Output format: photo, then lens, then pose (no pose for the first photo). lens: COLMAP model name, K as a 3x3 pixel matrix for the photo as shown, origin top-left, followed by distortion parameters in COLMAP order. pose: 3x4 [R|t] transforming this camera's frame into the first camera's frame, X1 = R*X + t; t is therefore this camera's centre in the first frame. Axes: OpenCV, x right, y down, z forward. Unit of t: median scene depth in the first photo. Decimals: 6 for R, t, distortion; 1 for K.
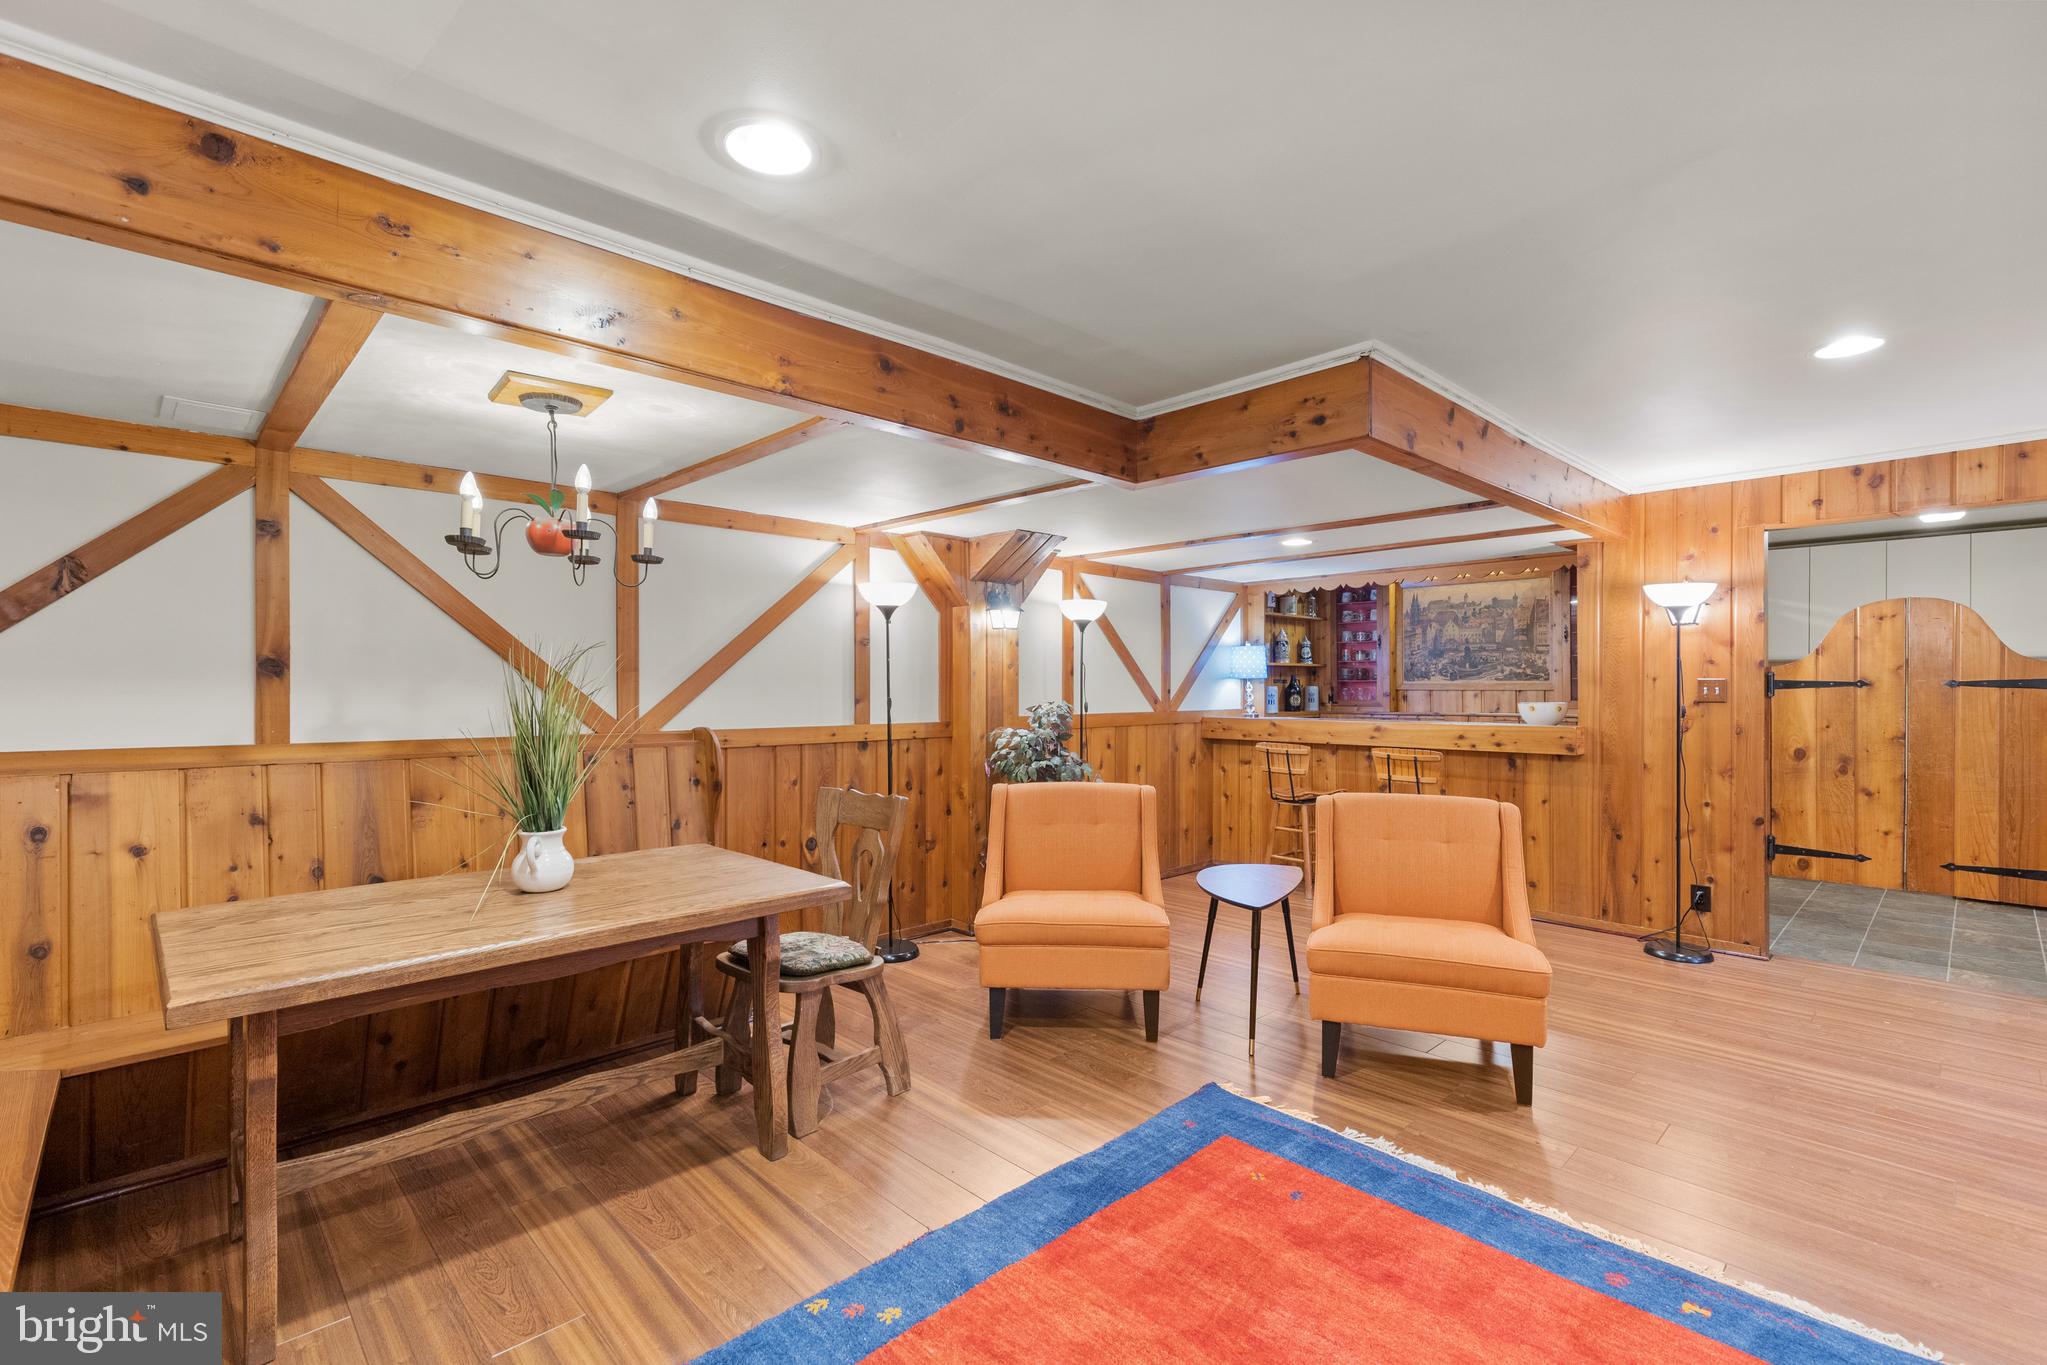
lens RADIAL K [[919.3, 0, 1027.1], [0, 919.3, 695.5], [0, 0, 1]] dist [0.008866, -0.002094]
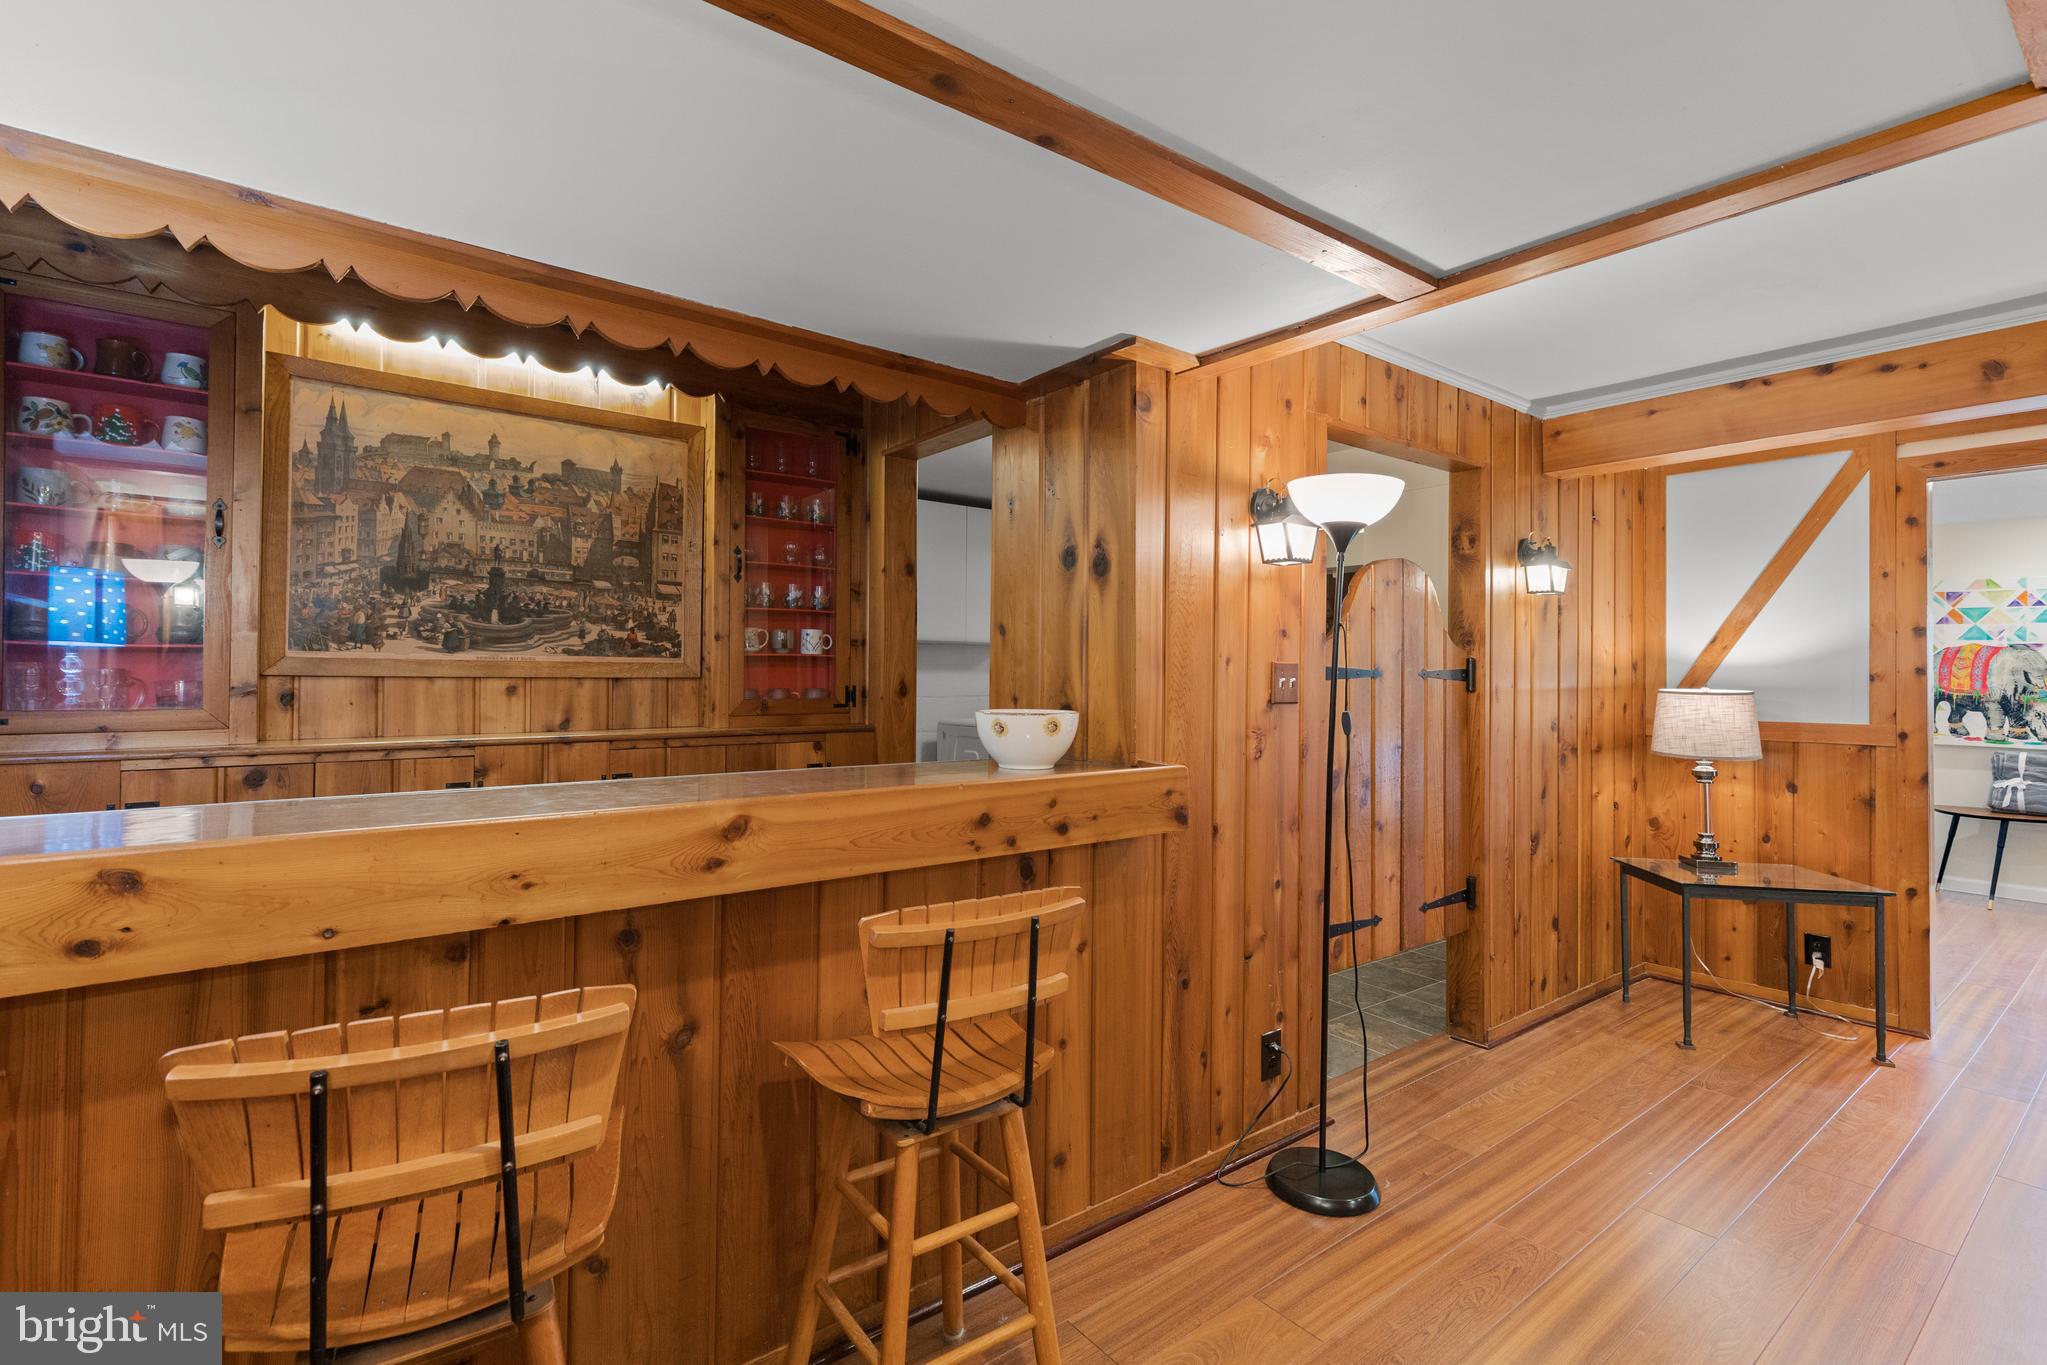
lens RADIAL K [[919.3, 0, 1020.0], [0, 919.3, 676.1], [0, 0, 1]] dist [0.008866, -0.002094]
pose [[0.116072, 0.003704, 0.993234, 0.108362], [-0.000989, 0.999993, -0.003613, -0.004949], [-0.993240, -0.000562, 0.116075, 0.745056]]
